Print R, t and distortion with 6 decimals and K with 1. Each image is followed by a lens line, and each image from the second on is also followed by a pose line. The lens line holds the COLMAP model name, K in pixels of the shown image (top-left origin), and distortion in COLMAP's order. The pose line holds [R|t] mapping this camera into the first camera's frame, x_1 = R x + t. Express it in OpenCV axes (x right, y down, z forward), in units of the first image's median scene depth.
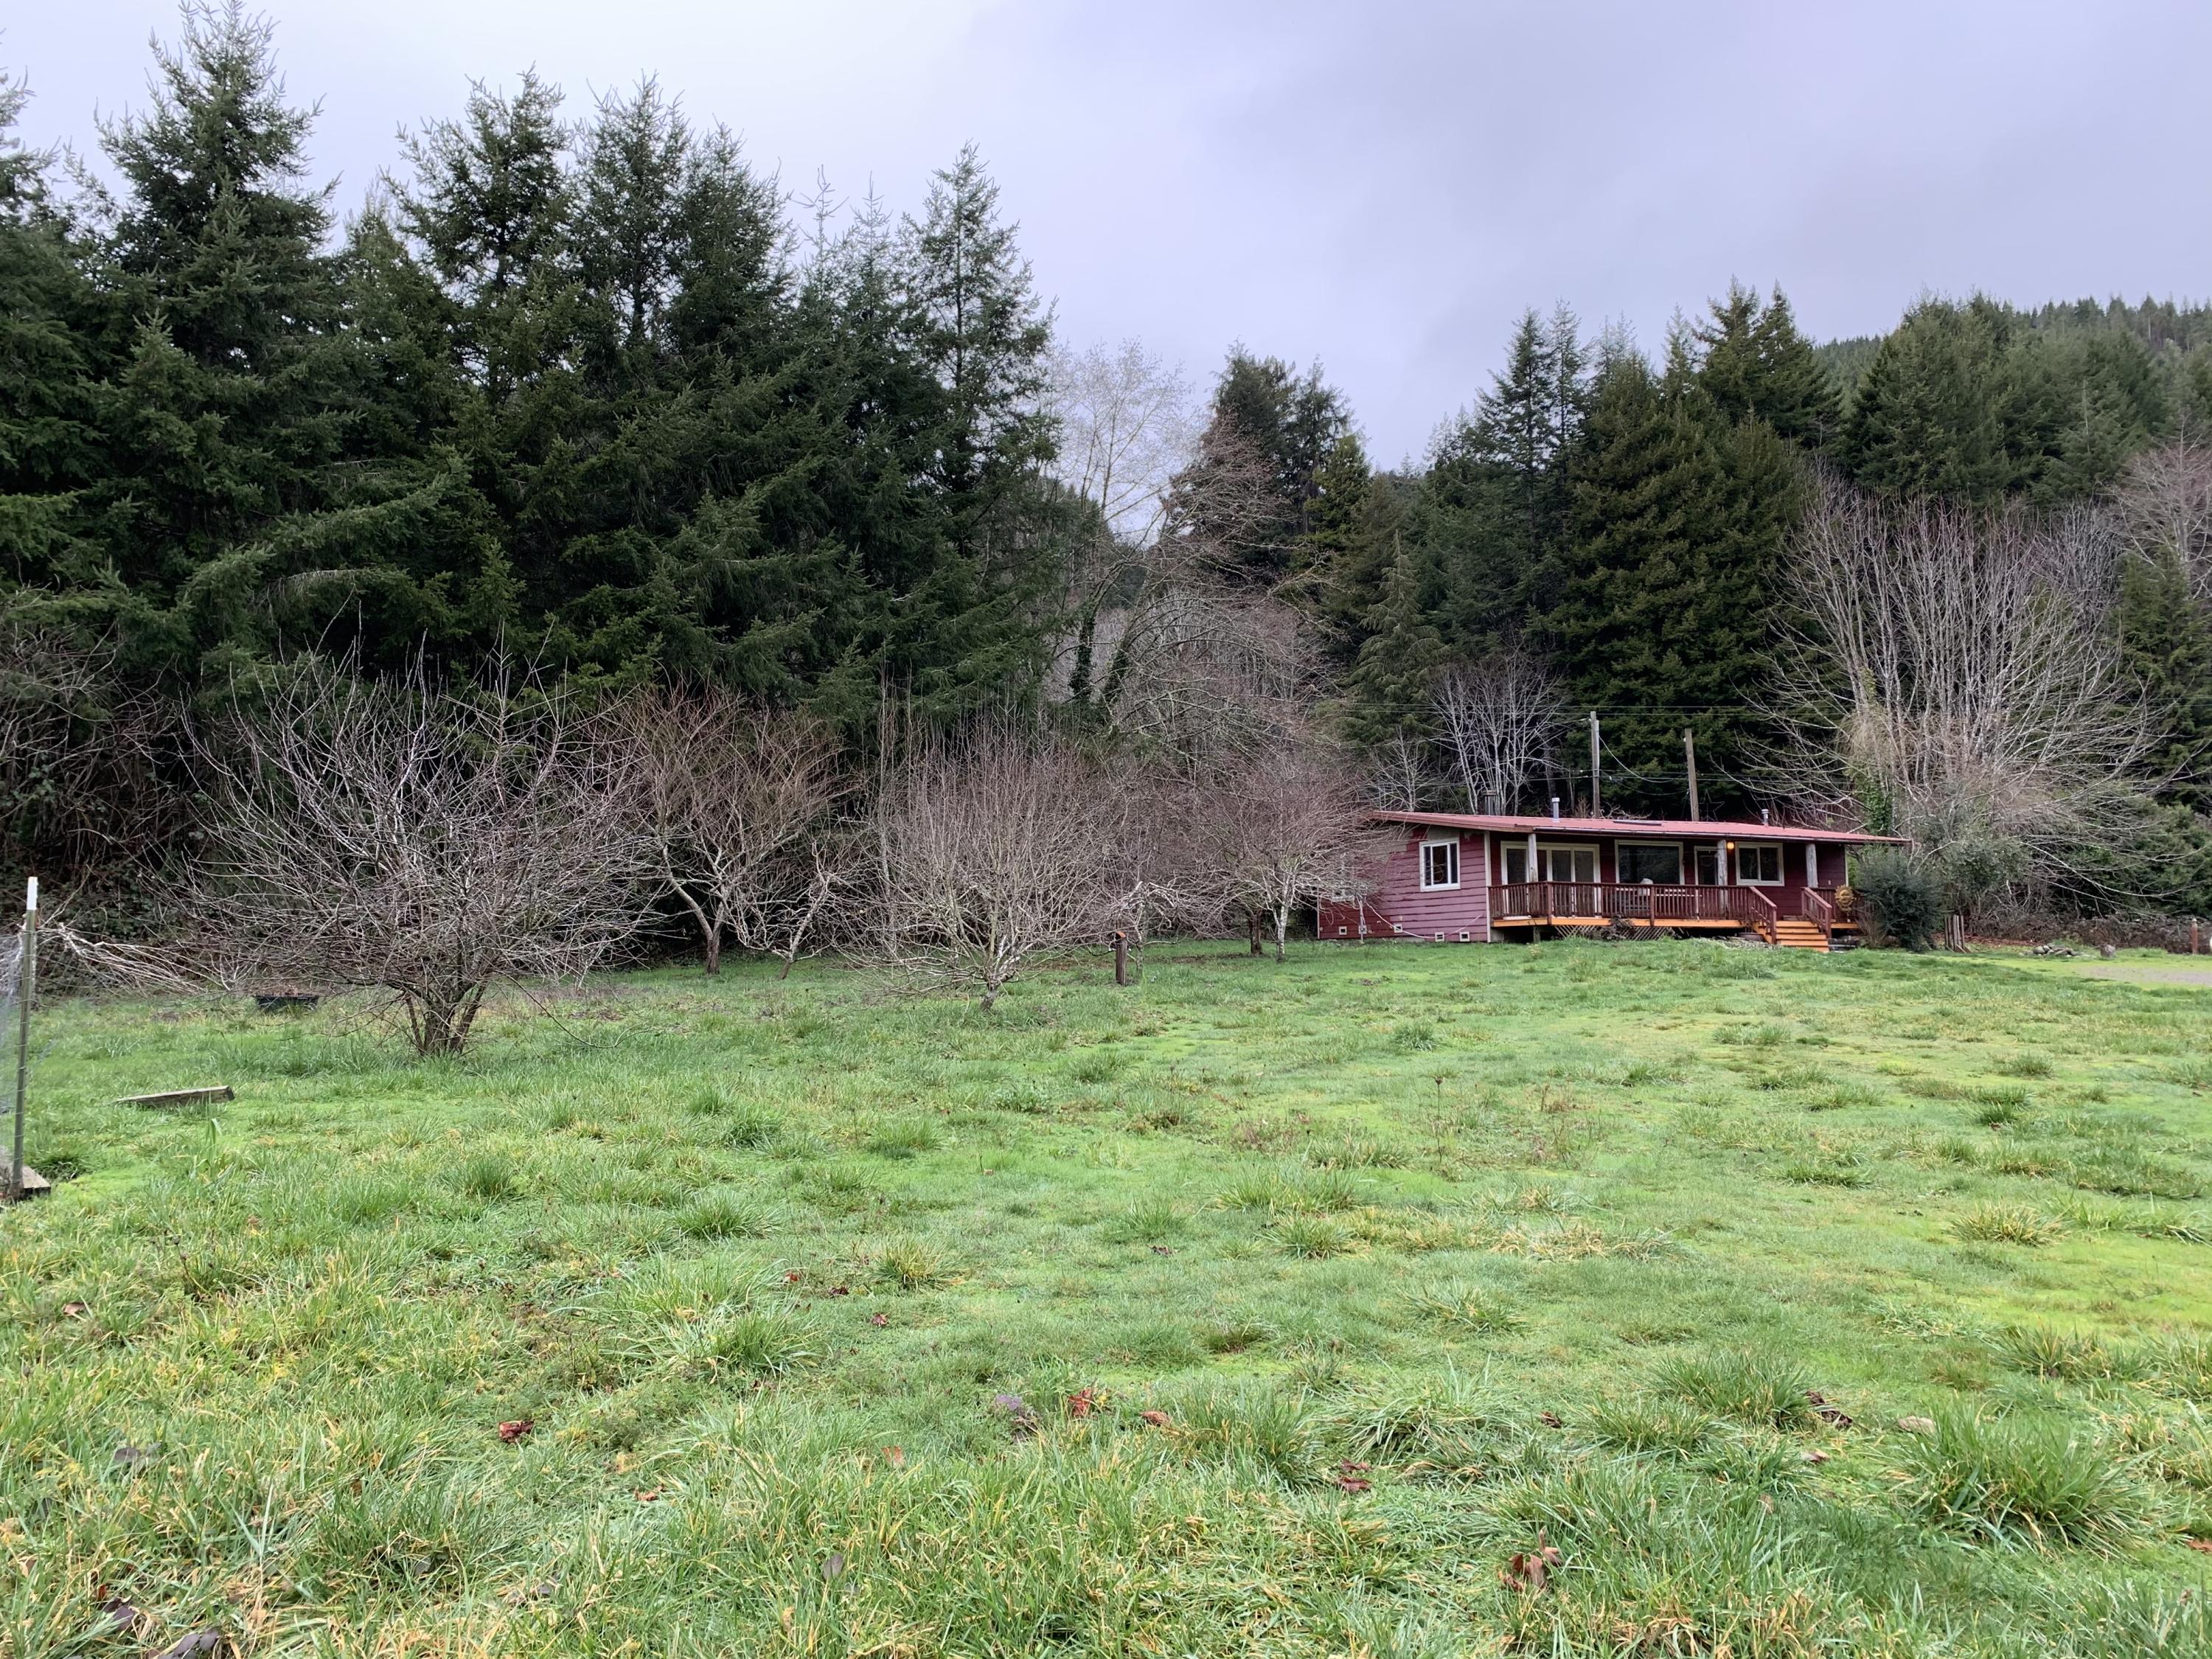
lens RADIAL K [[1700.3, 0, 1081.7], [0, 1700.3, 797.7], [0, 0, 1]] dist [0.037497, -0.037587]
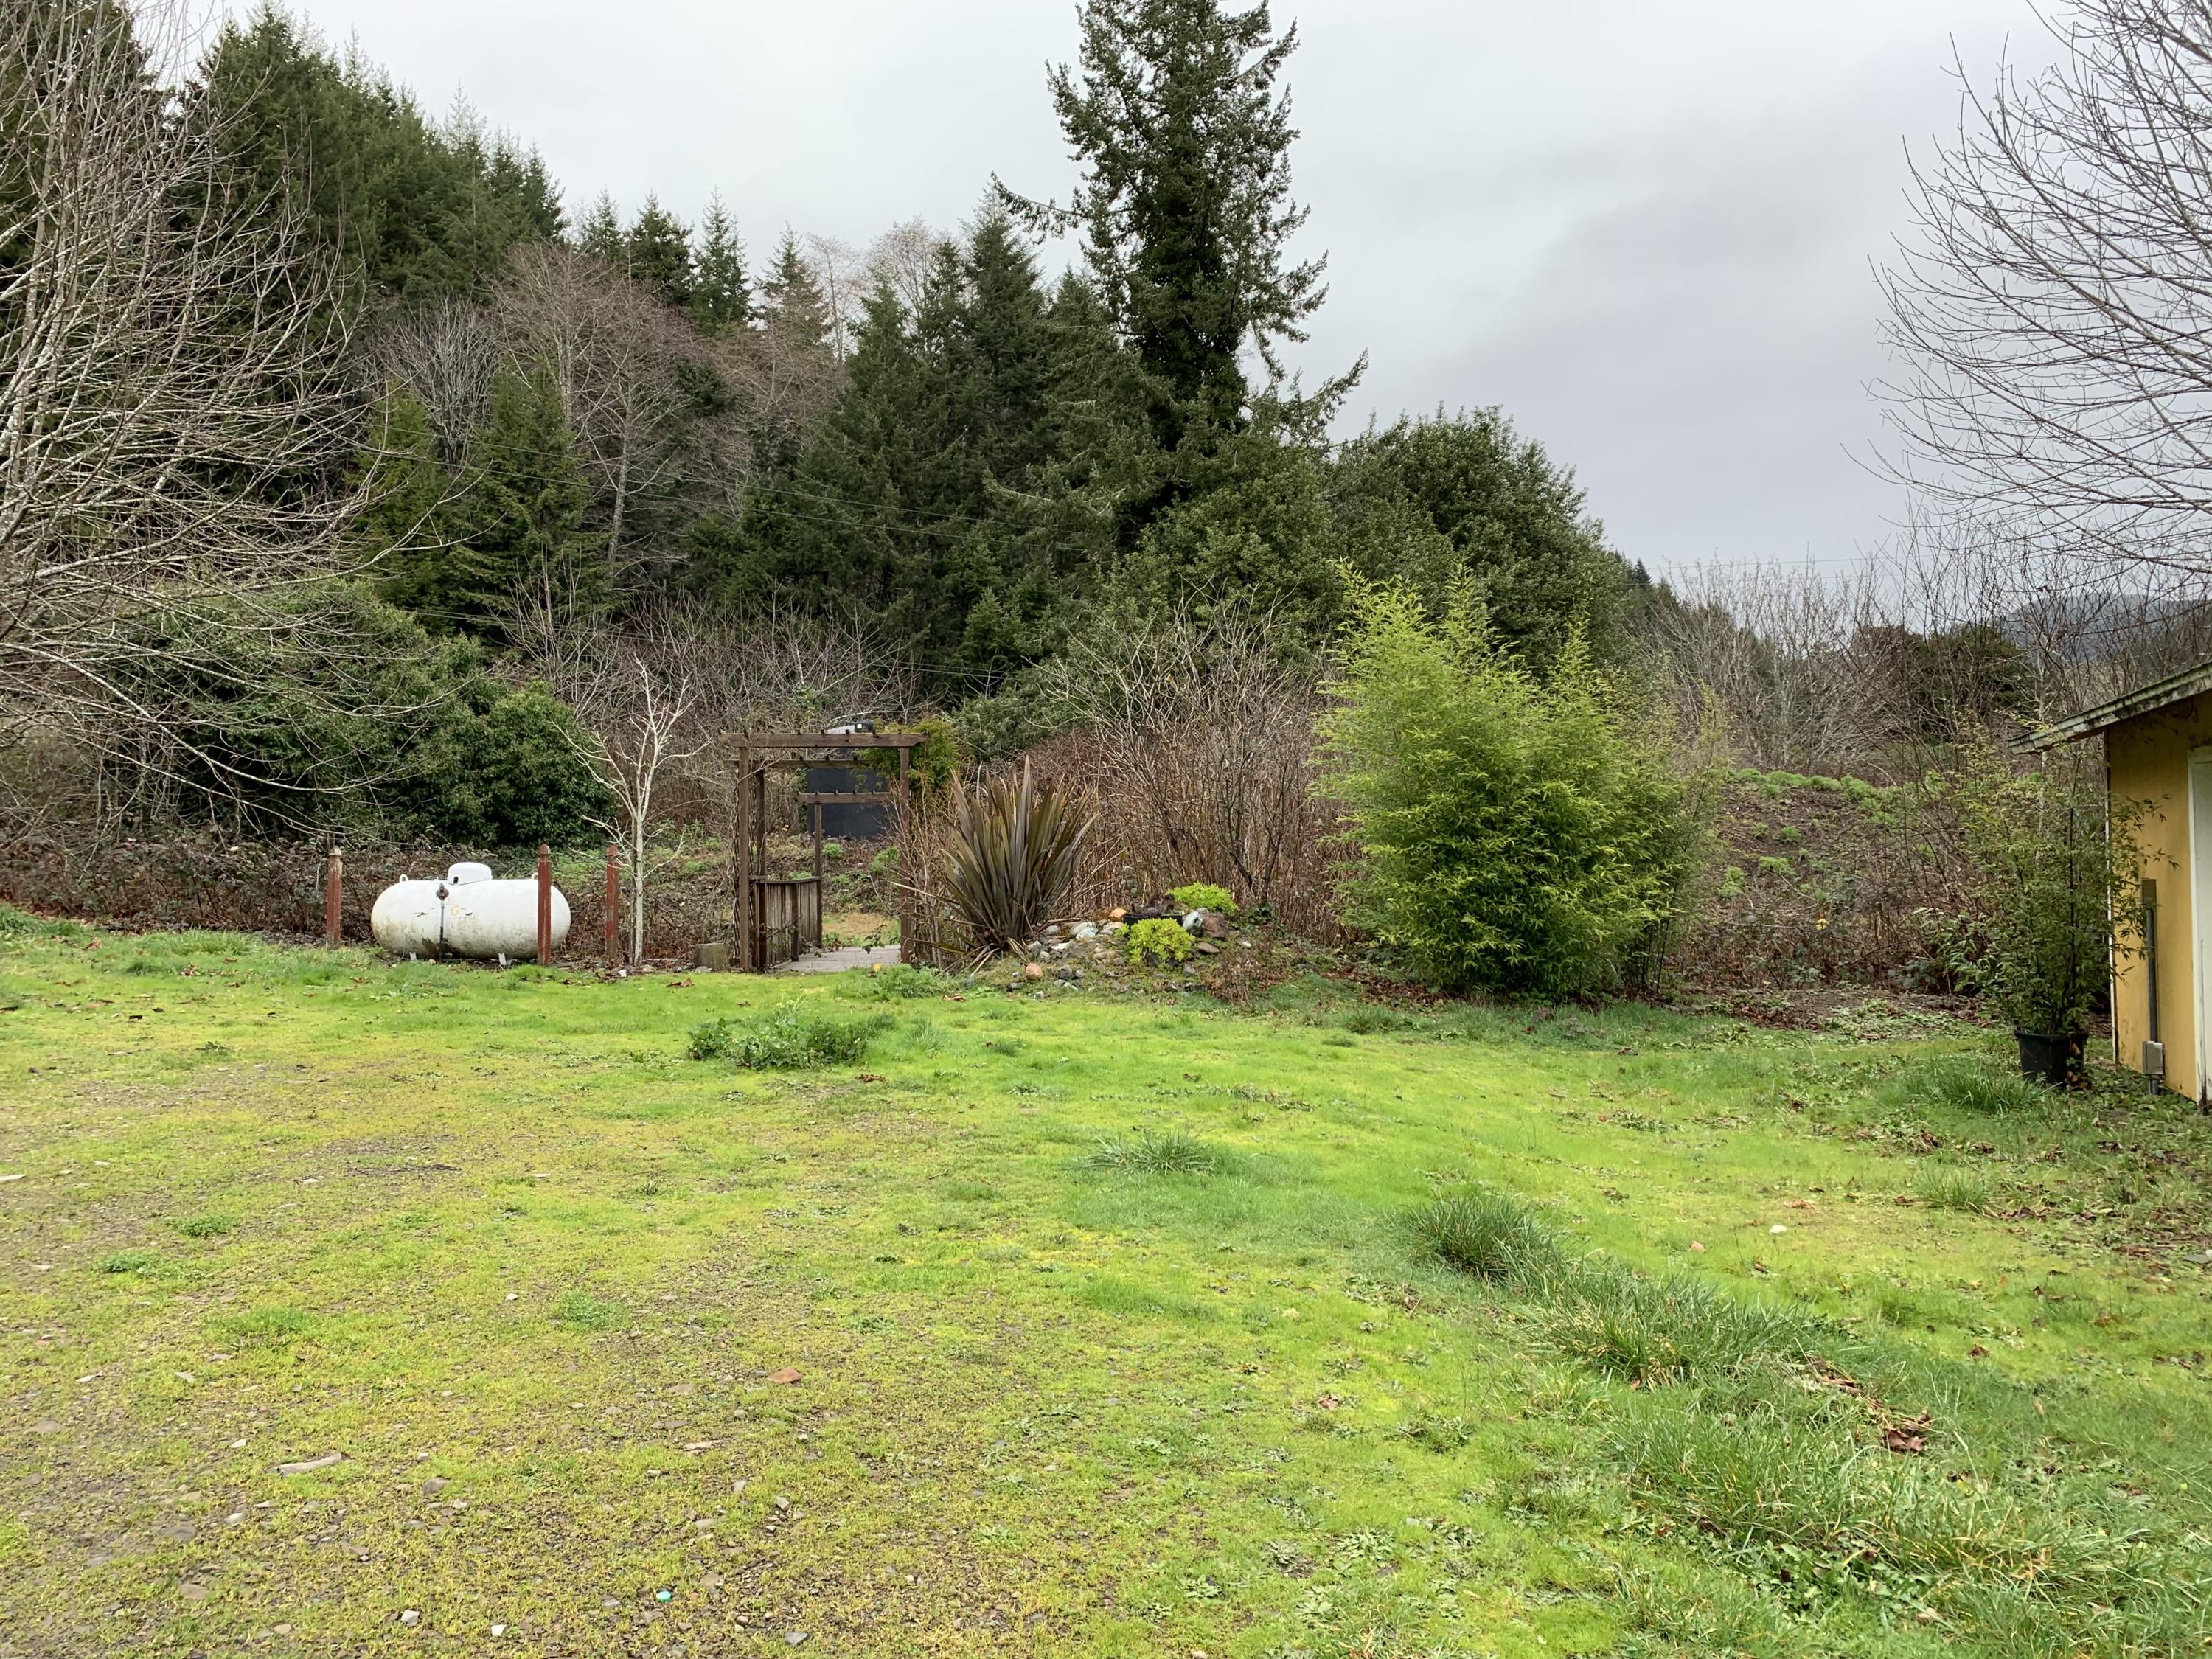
lens RADIAL K [[1700.3, 0, 1111.9], [0, 1700.3, 825.6], [0, 0, 1]] dist [0.037497, -0.037587]
pose [[0.650061, 0.011760, 0.759791, 0.197004], [-0.065615, 0.997014, 0.040707, 0.016152], [-0.757044, -0.076316, 0.648891, 0.263436]]
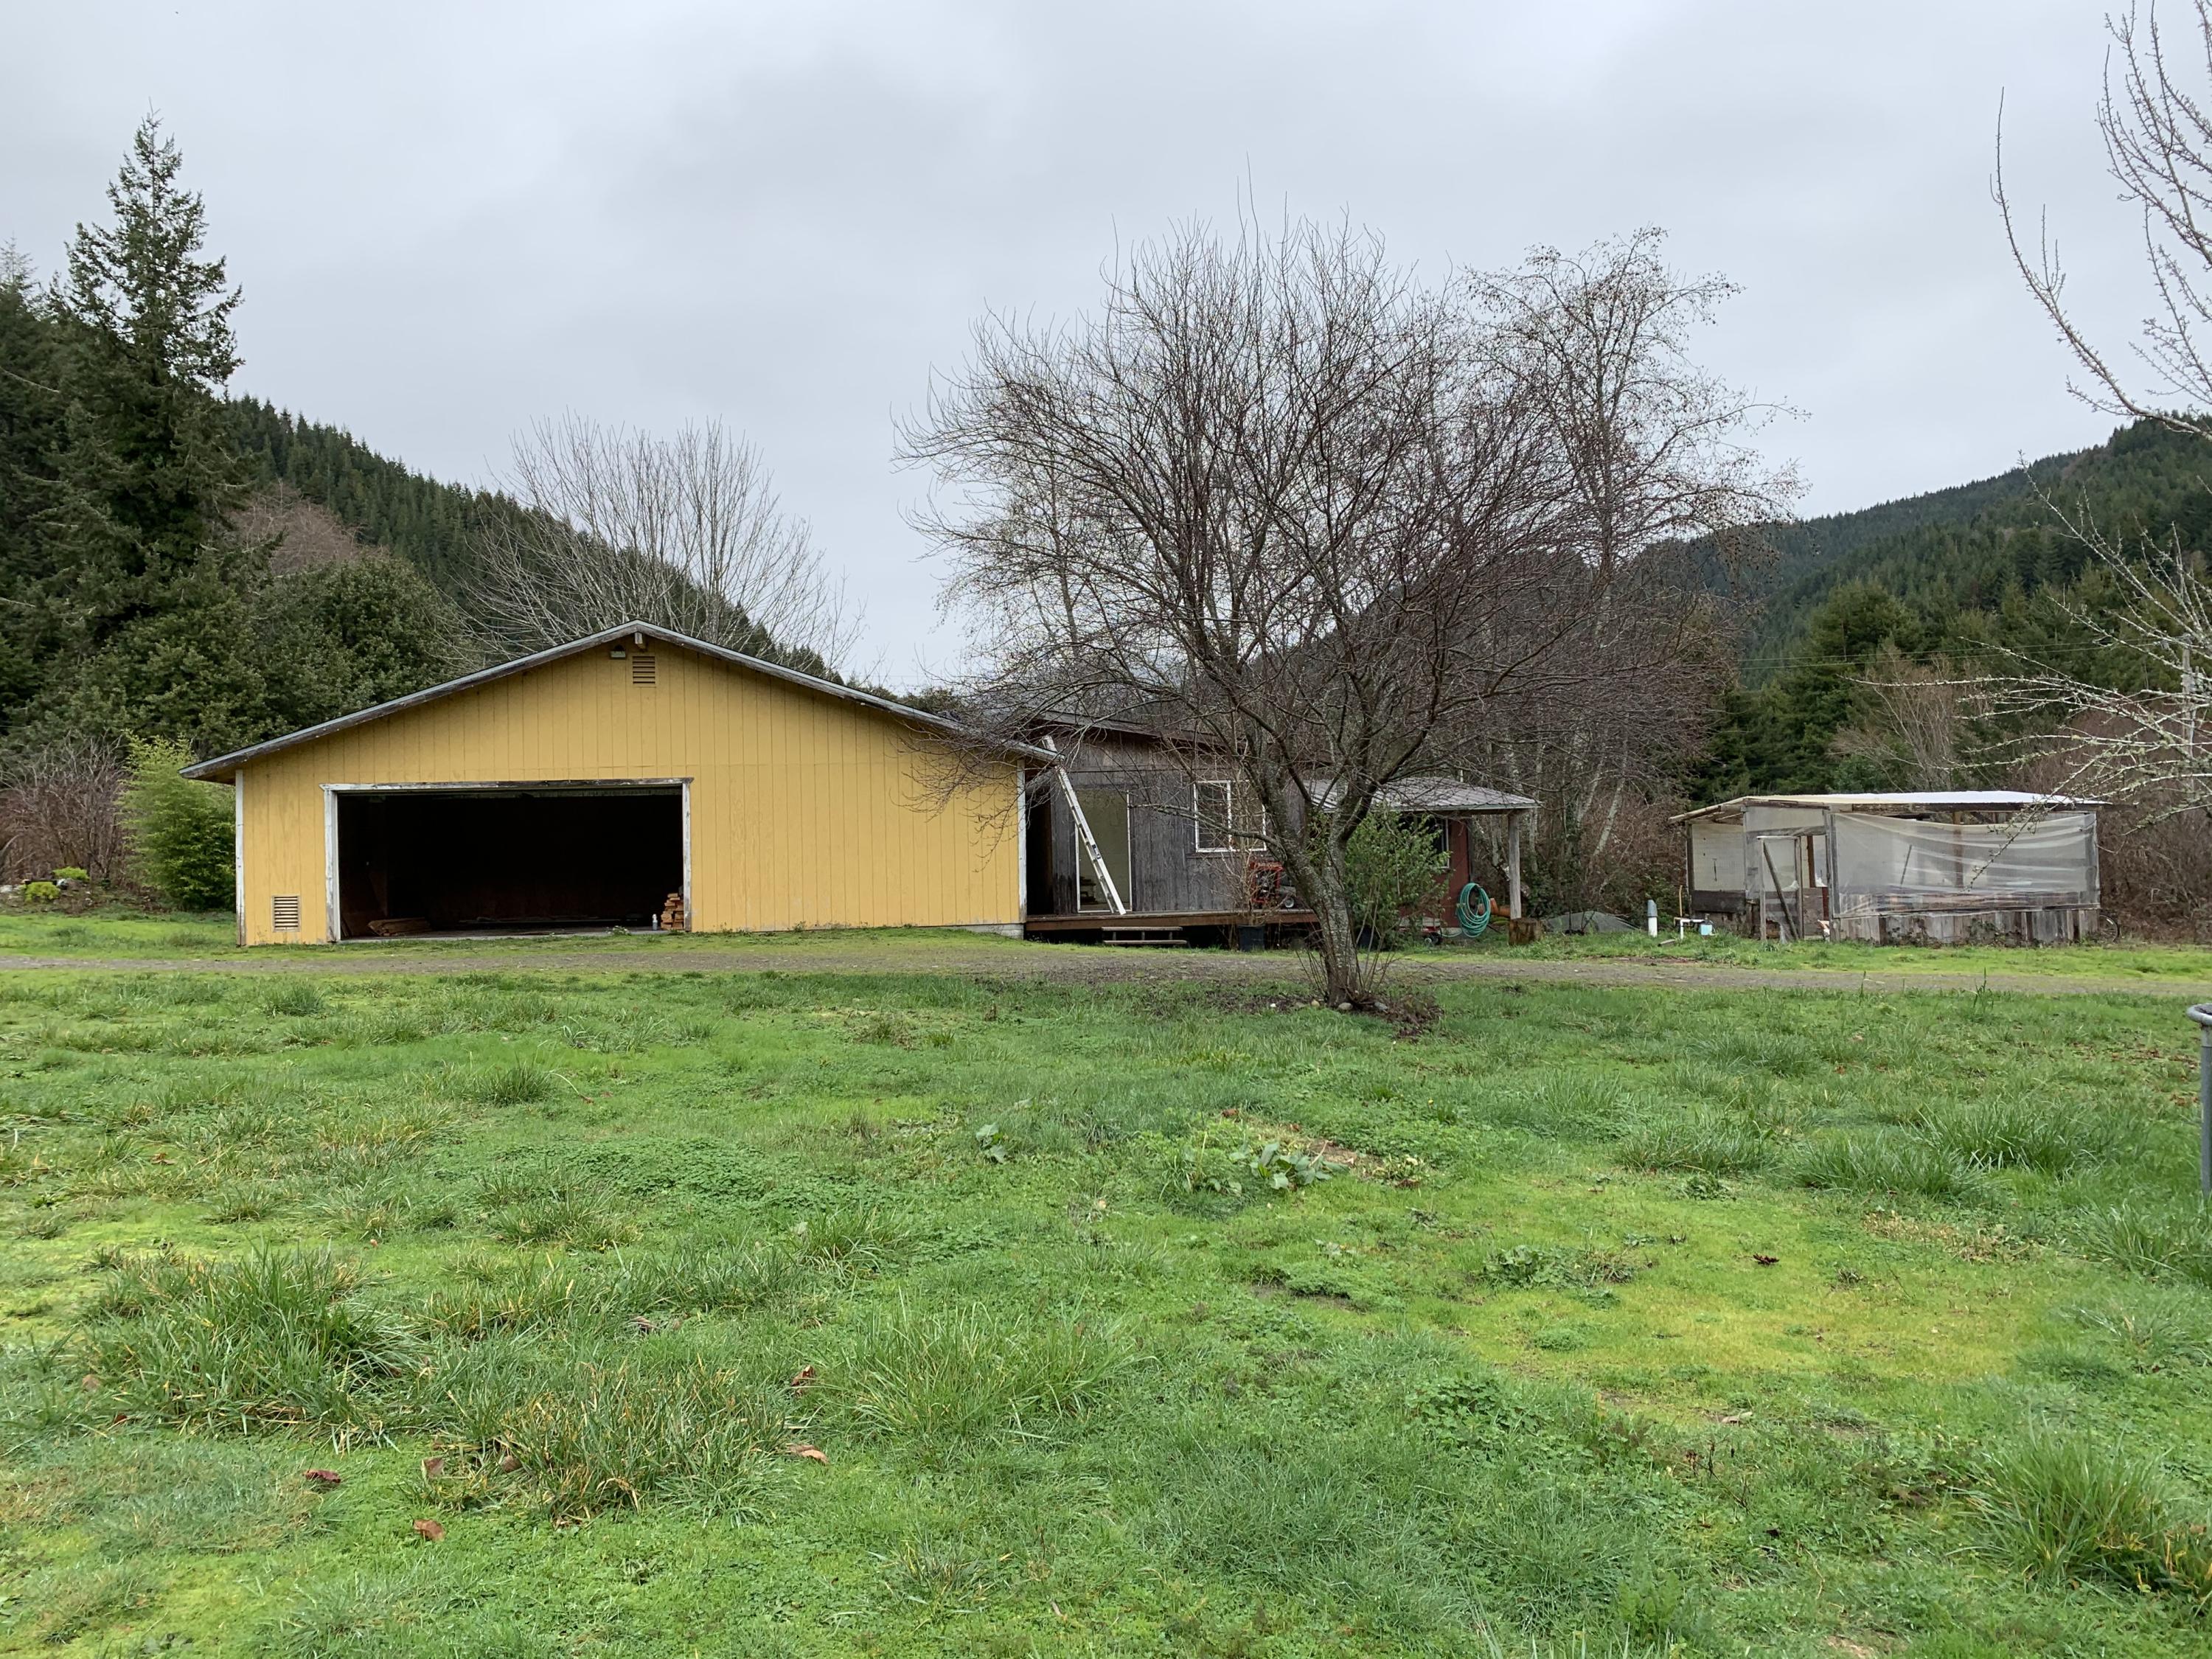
lens RADIAL K [[1700.3, 0, 1084.2], [0, 1700.3, 810.3], [0, 0, 1]] dist [0.037497, -0.037587]
pose [[0.222699, 0.034524, 0.974276, 0.050984], [-0.075985, 0.996947, -0.017959, 0.007829], [-0.971921, -0.070030, 0.224643, 0.105879]]
